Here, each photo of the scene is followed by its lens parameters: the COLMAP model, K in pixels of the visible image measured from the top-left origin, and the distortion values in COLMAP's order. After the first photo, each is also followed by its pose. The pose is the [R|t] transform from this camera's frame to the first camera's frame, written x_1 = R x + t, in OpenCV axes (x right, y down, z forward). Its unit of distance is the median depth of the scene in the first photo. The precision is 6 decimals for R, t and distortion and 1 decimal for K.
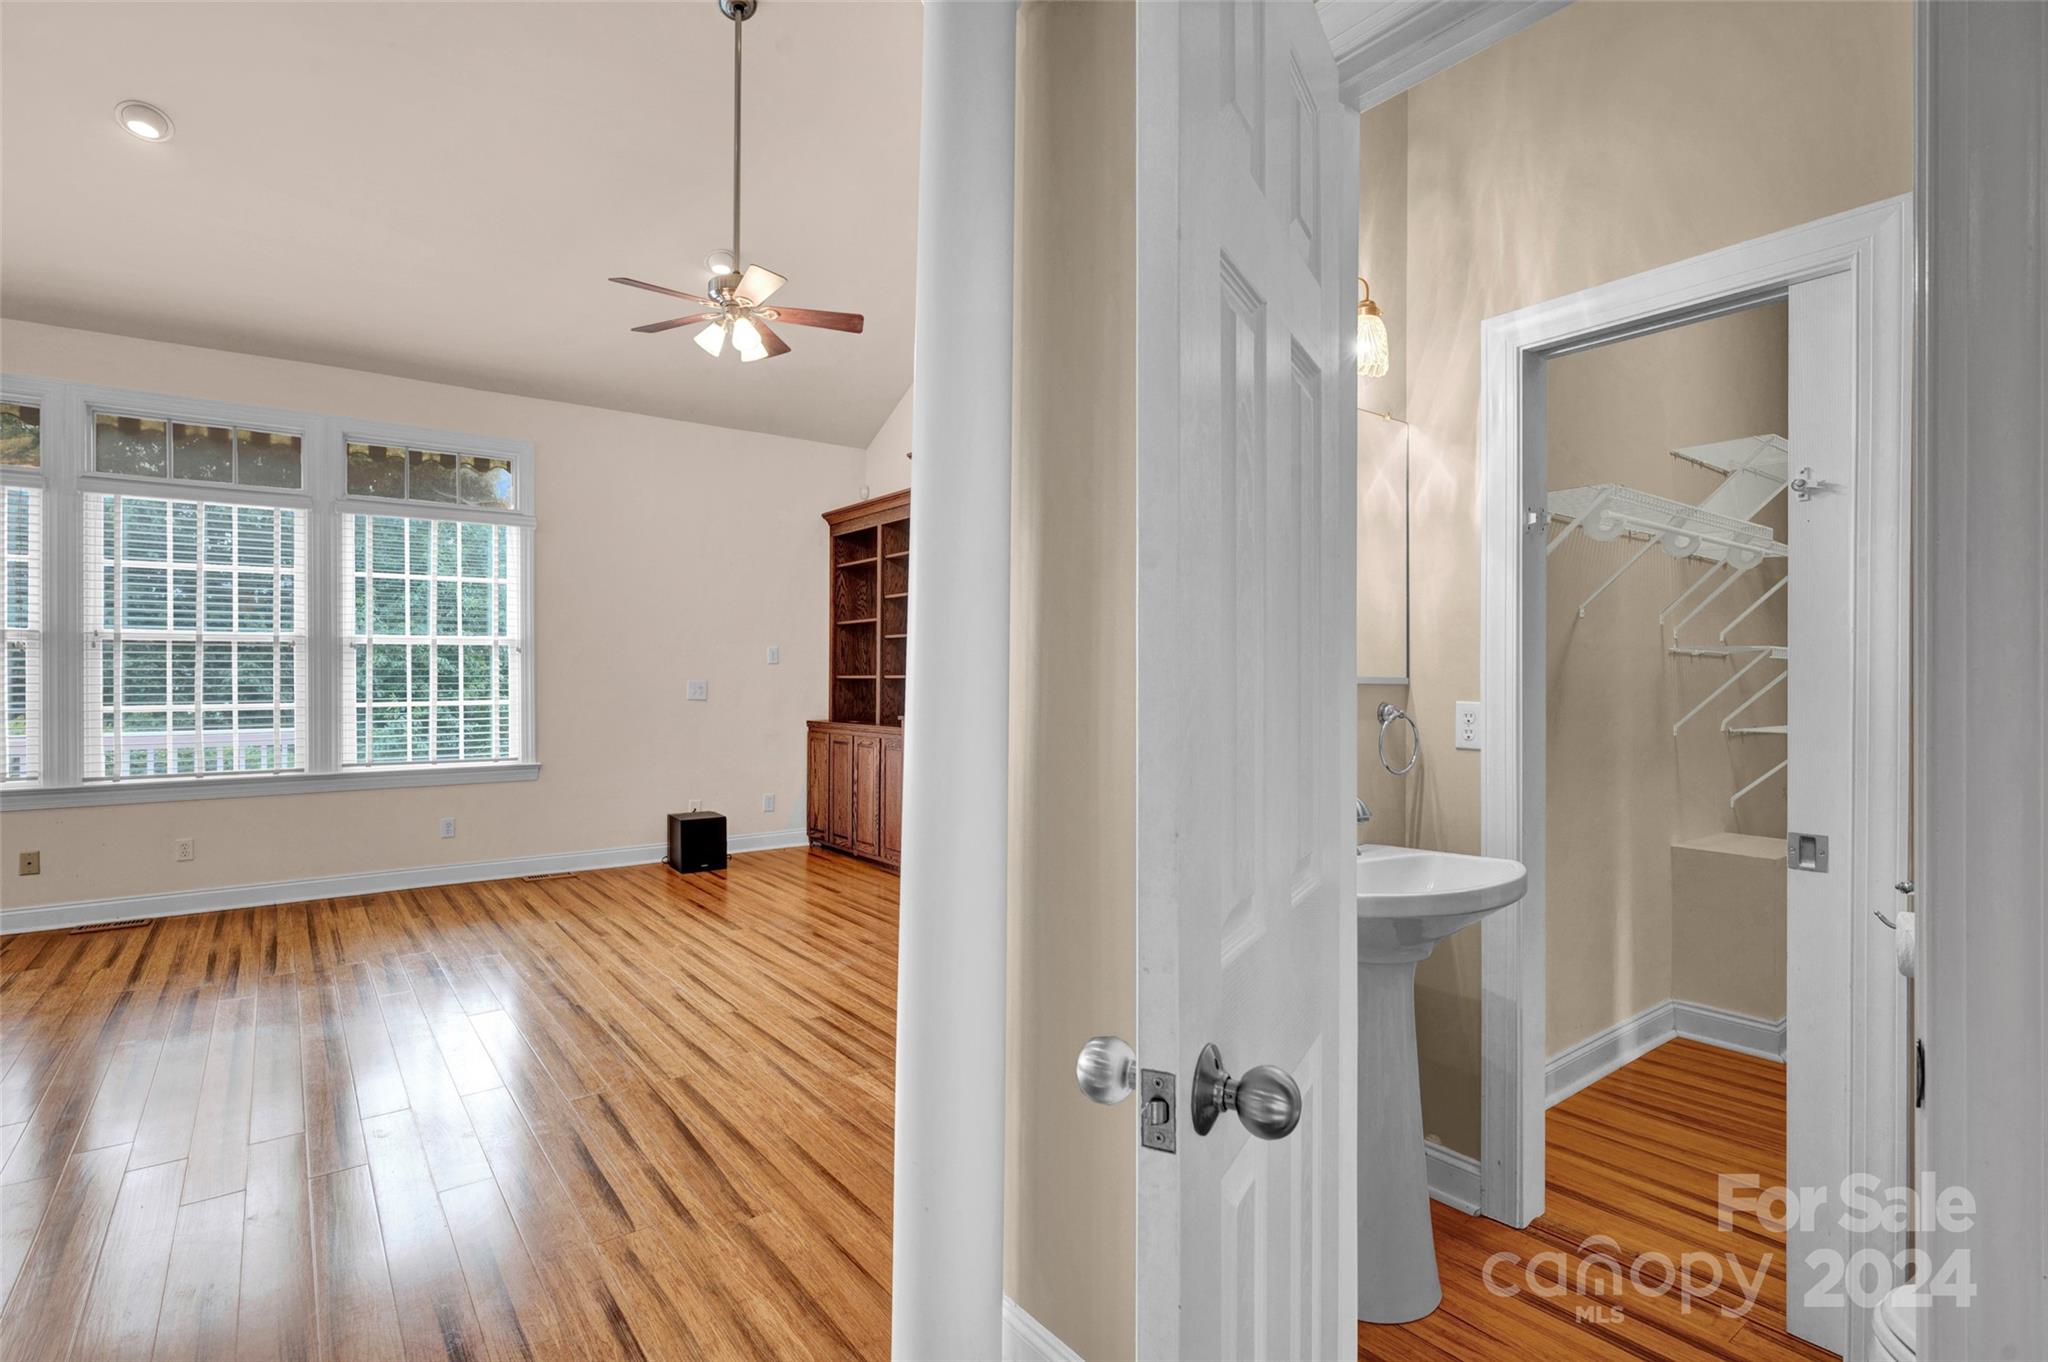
lens RADIAL K [[986.5, 0, 1022.3], [0, 986.5, 674.4], [0, 0, 1]] dist [0.000633, 0.000106]
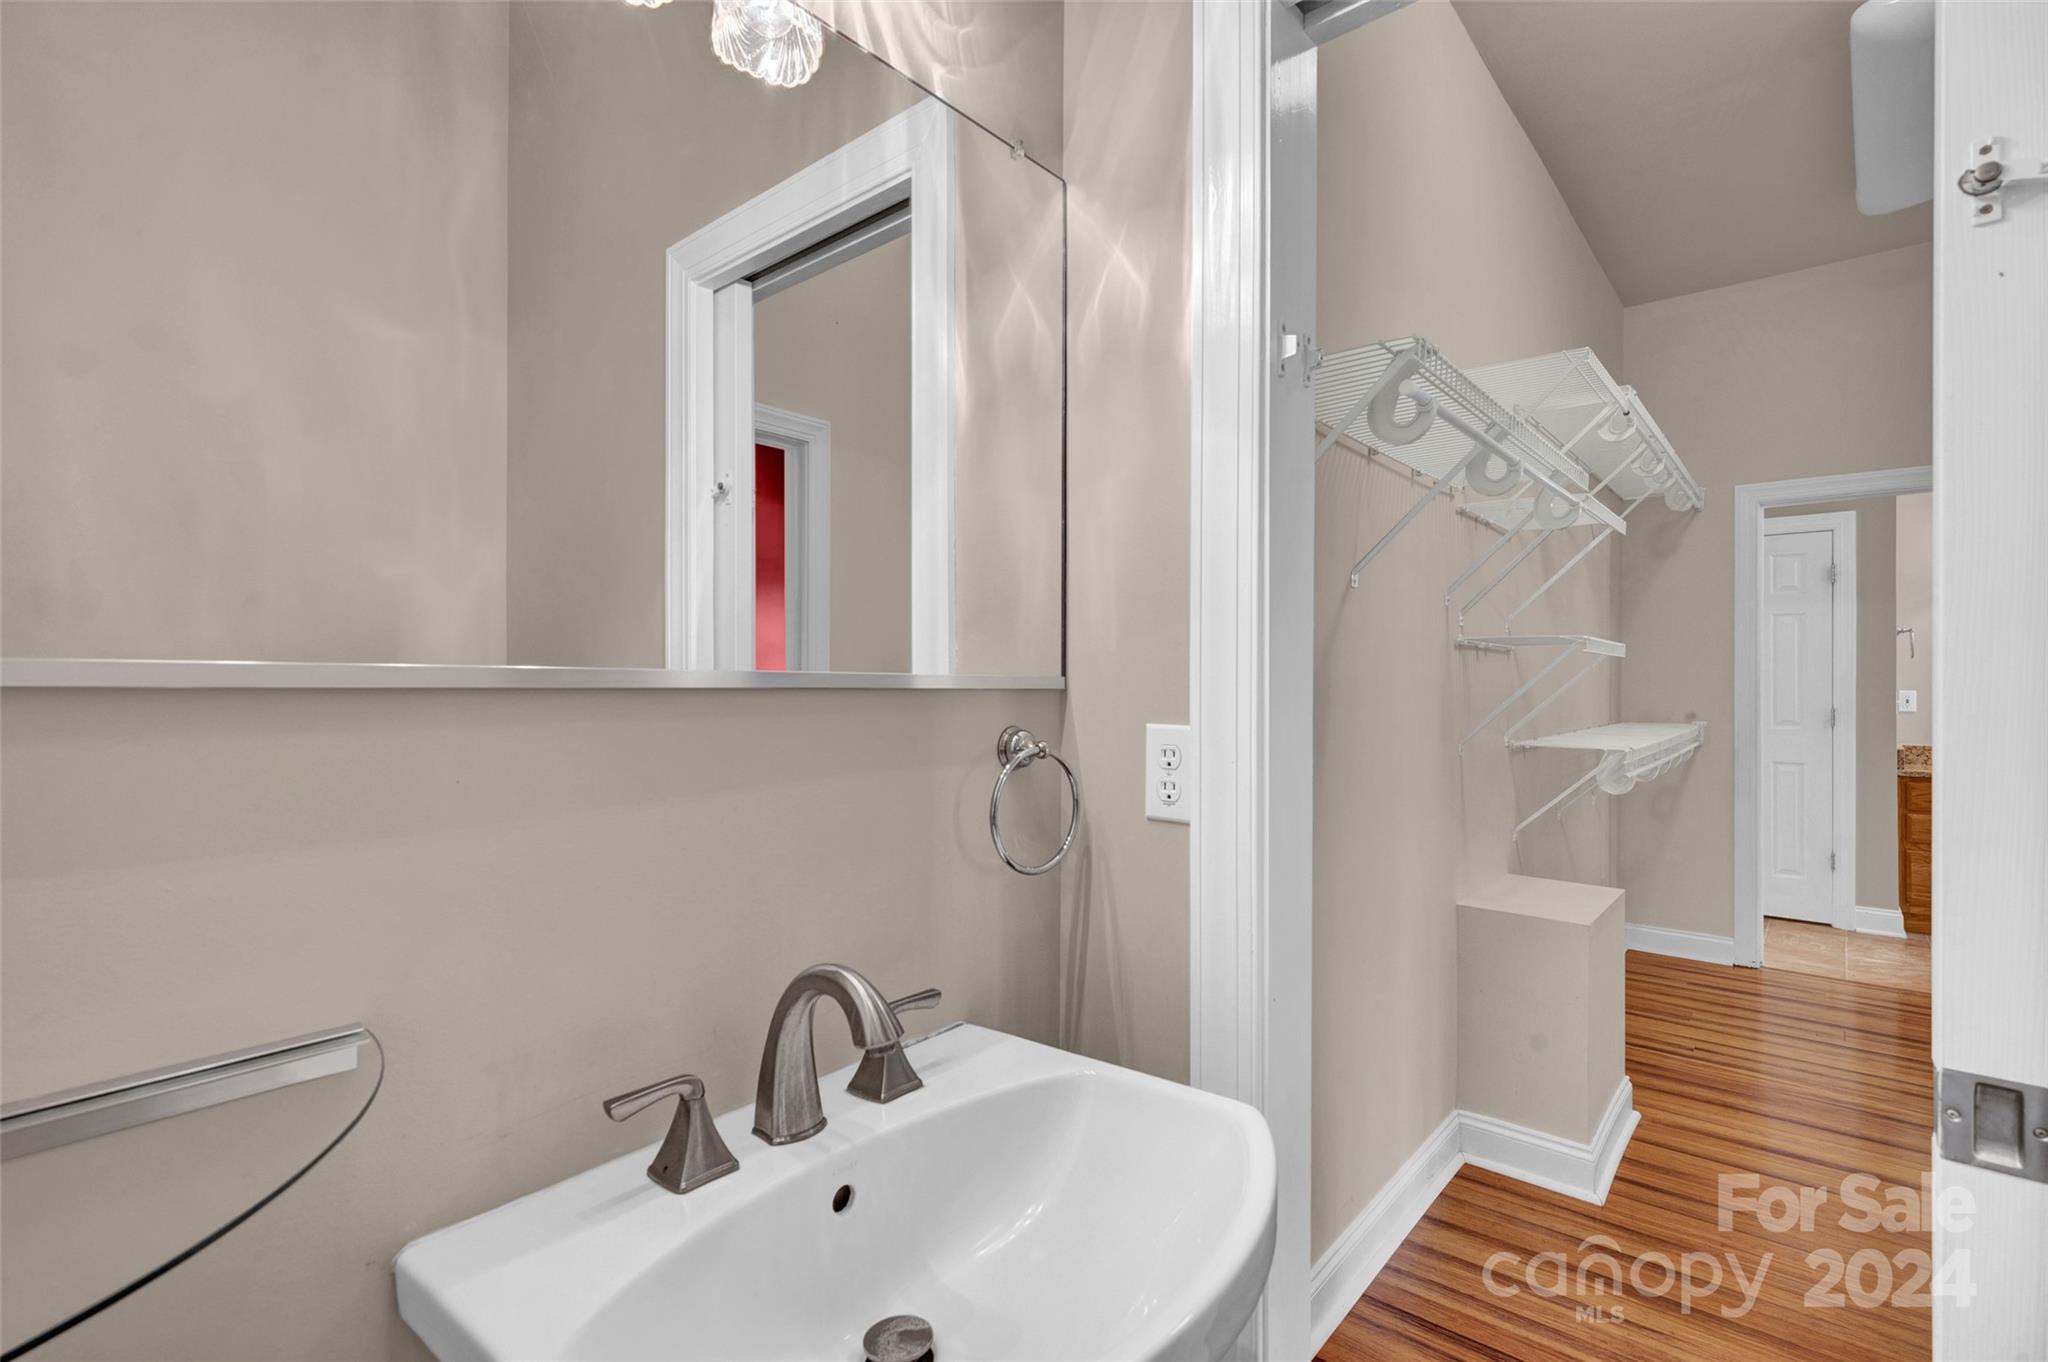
lens RADIAL K [[956.2, 0, 1024.9], [0, 956.2, 683.6], [0, 0, 1]] dist [-0.003711, 0.000839]
pose [[0.977082, -0.001124, 0.212858, 0.269745], [-0.000201, 0.999981, 0.006203, 0.003775], [-0.212861, -0.006103, 0.977063, 0.528472]]
